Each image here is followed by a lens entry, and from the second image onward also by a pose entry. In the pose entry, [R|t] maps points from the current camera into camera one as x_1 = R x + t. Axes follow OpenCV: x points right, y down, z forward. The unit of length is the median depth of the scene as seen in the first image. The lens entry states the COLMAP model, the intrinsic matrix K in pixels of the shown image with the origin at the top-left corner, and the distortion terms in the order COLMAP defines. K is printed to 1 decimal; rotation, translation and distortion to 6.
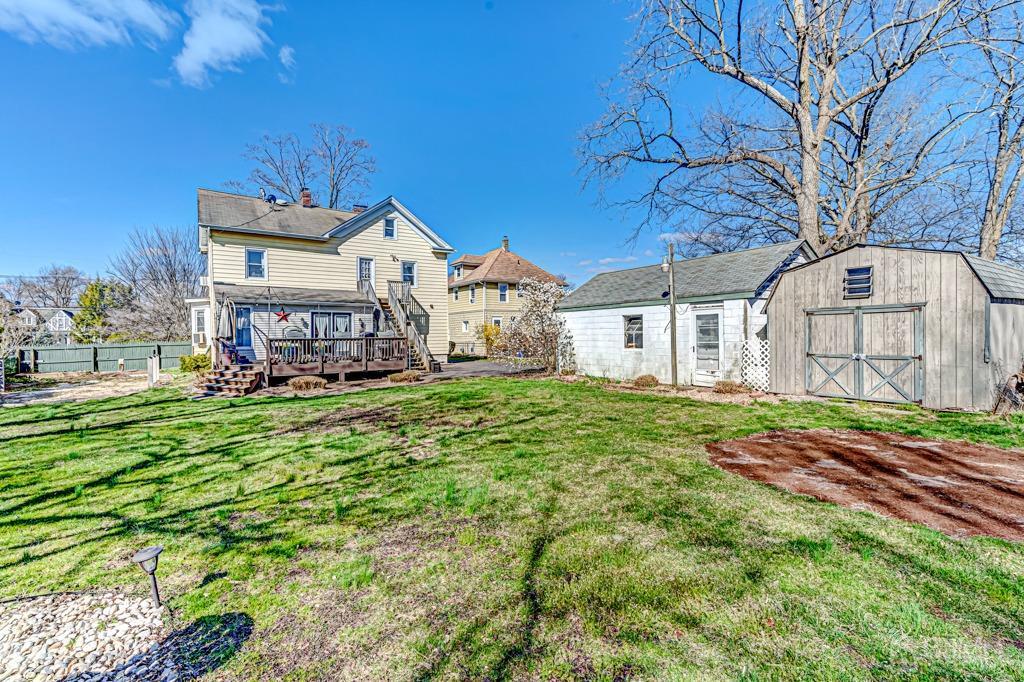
lens RADIAL K [[467.7, 0, 511.8], [0, 467.7, 337.7], [0, 0, 1]] dist [-0.011631, 0.003647]
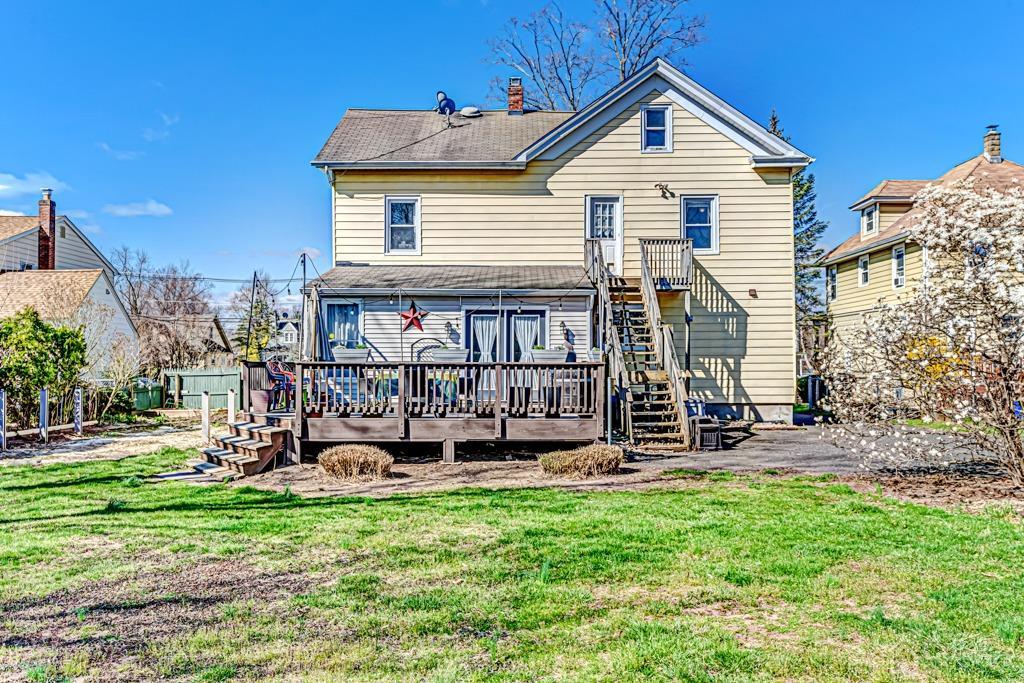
lens RADIAL K [[800.8, 0, 511.6], [0, 800.8, 343.0], [0, 0, 1]] dist [-0.000994, 0.003616]
pose [[0.814315, -0.003931, -0.580410, 0.092542], [-0.011826, 0.999657, -0.023363, -0.000686], [0.580303, 0.025889, 0.813989, 0.307557]]
